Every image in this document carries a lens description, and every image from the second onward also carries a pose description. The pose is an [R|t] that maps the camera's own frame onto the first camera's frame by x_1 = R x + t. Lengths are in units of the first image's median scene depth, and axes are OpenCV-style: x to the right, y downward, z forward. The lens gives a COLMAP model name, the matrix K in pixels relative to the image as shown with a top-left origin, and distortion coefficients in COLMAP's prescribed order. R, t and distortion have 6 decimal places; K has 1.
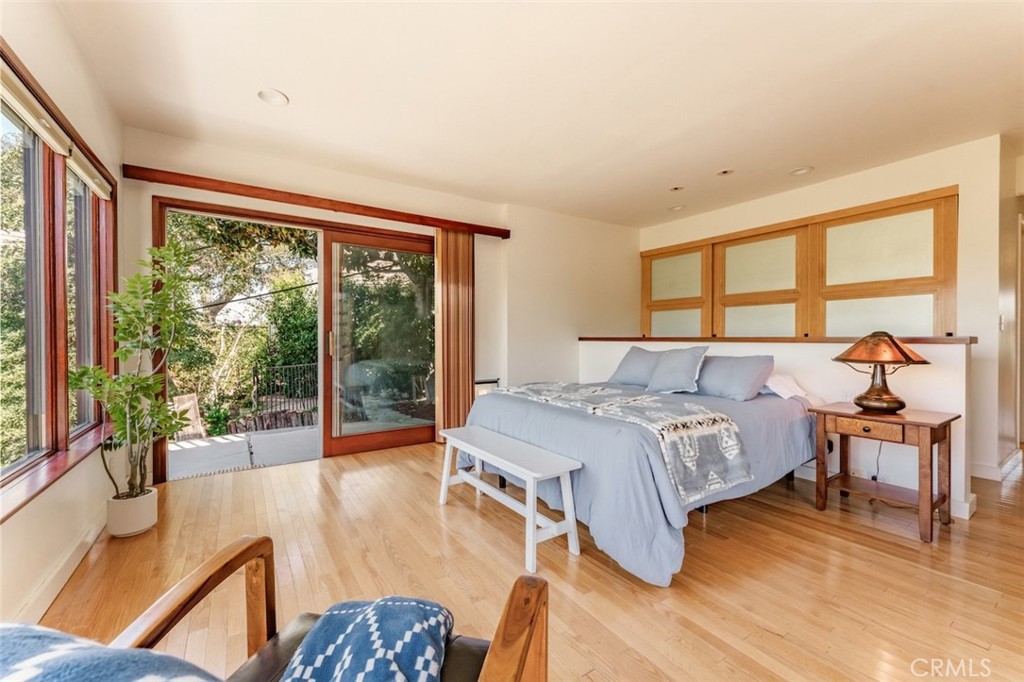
lens RADIAL K [[431.7, 0, 512.0], [0, 431.7, 341.0], [0, 0, 1]] dist [-0.000620, -0.000019]
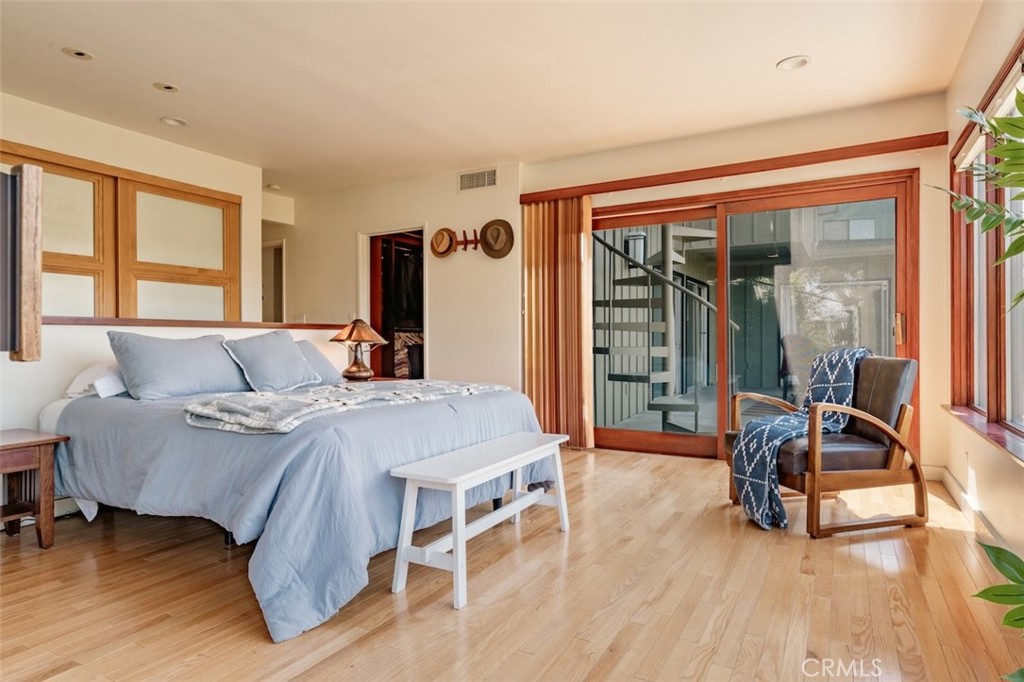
lens RADIAL K [[570.3, 0, 508.4], [0, 570.3, 325.3], [0, 0, 1]] dist [0.245767, -0.000012]
pose [[-0.456823, 0.010963, 0.889490, -0.711394], [0.021365, 0.999771, -0.001349, 0.009217], [-0.889301, 0.018388, -0.456952, 1.035548]]
